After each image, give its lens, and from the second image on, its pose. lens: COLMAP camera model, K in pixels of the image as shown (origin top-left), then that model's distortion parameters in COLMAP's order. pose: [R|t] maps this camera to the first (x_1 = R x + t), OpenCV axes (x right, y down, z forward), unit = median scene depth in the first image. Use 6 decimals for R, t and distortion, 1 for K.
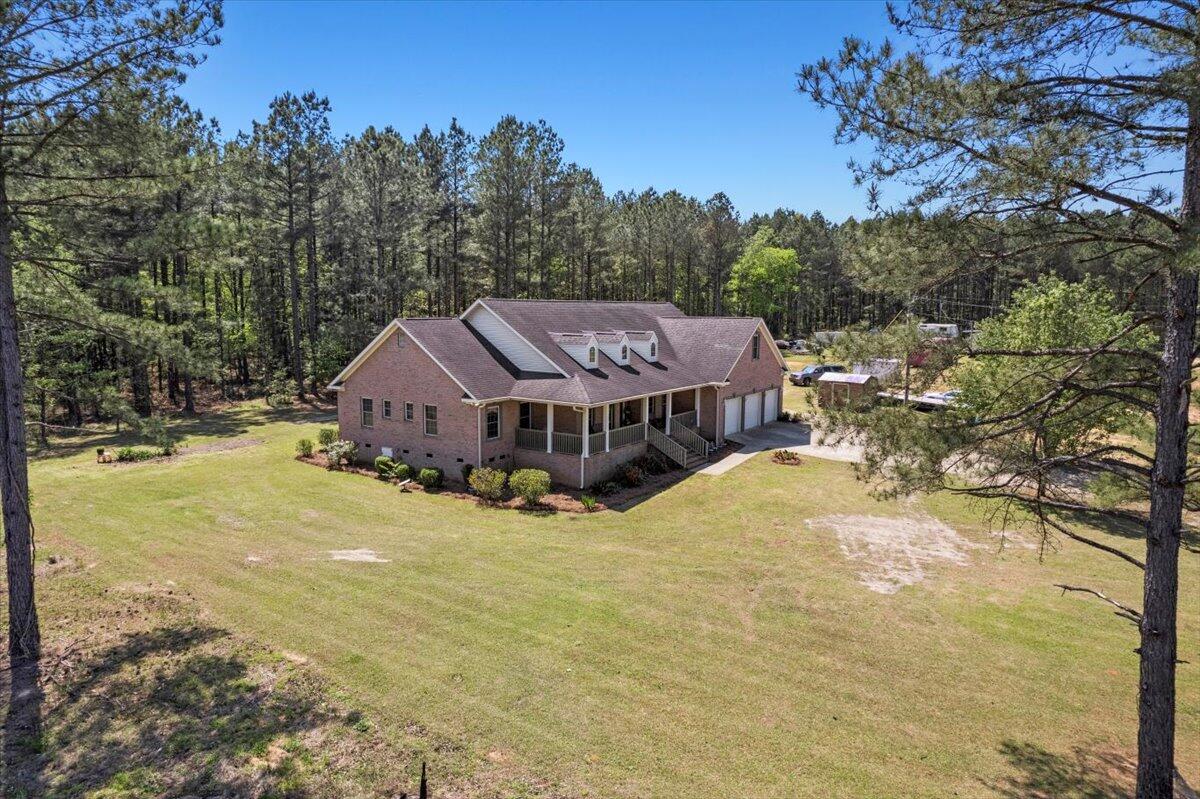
lens RADIAL K [[783.9, 0, 588.3], [0, 783.9, 410.1], [0, 0, 1]] dist [-0.037518, 0.024832]
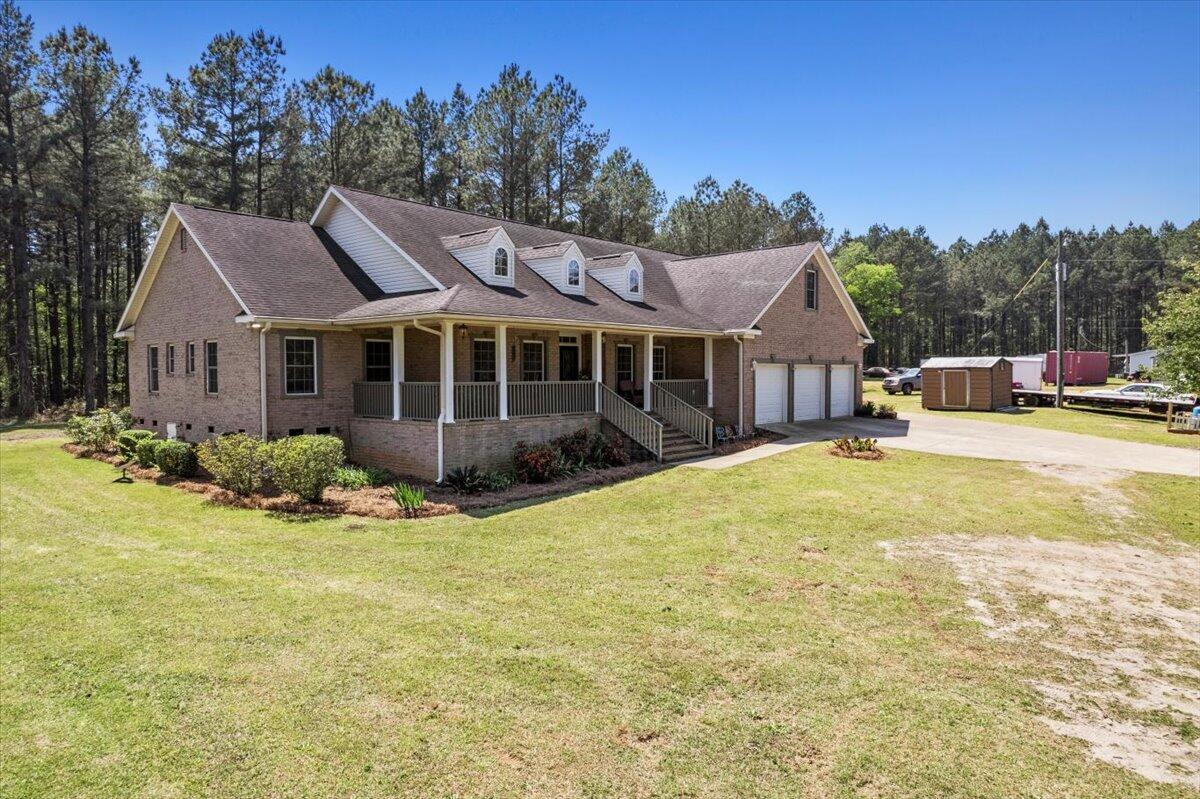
lens RADIAL K [[783.9, 0, 581.7], [0, 783.9, 411.1], [0, 0, 1]] dist [-0.037518, 0.024832]
pose [[0.990848, -0.001885, -0.134966, 0.139380], [-0.009388, 0.996518, -0.082847, 0.084634], [0.134652, 0.083356, 0.987381, 0.438729]]
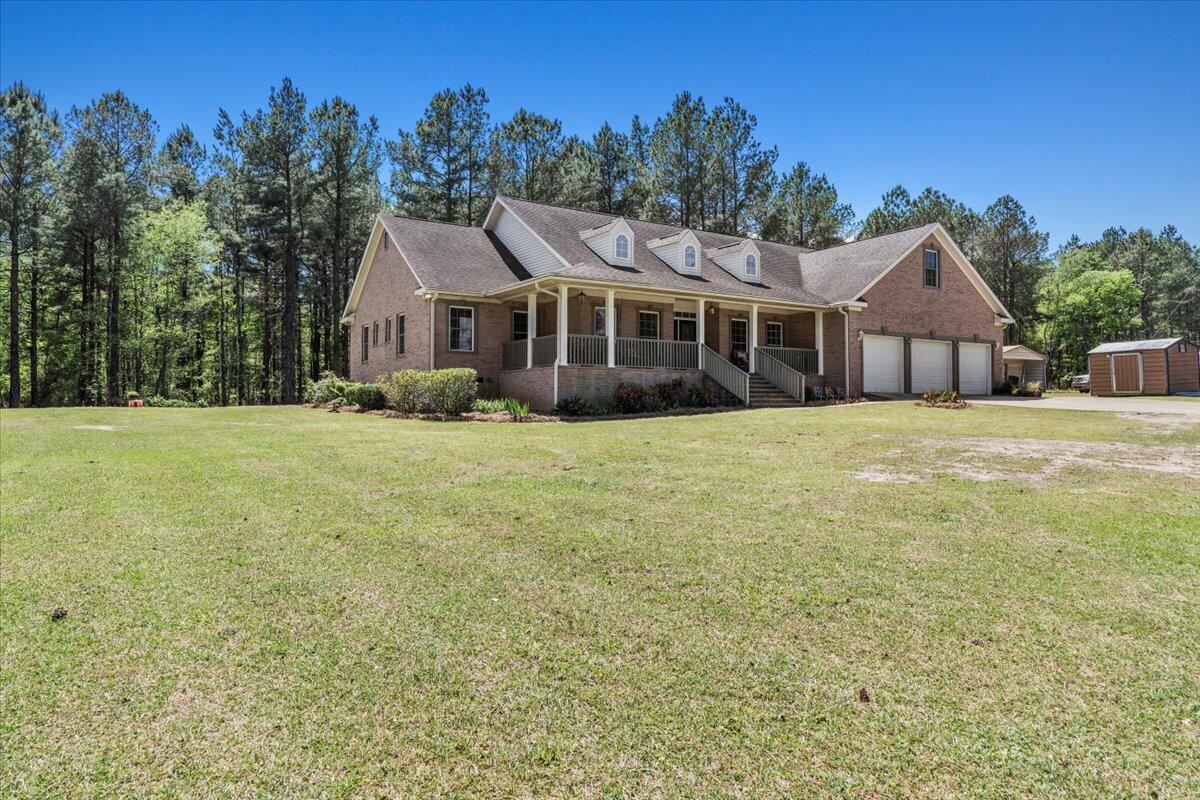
lens RADIAL K [[783.9, 0, 568.4], [0, 783.9, 384.9], [0, 0, 1]] dist [-0.037518, 0.024832]
pose [[0.910895, -0.011542, -0.412477, 0.244504], [-0.053937, 0.987702, -0.146750, 0.154302], [0.409098, 0.155922, 0.899070, 0.363903]]
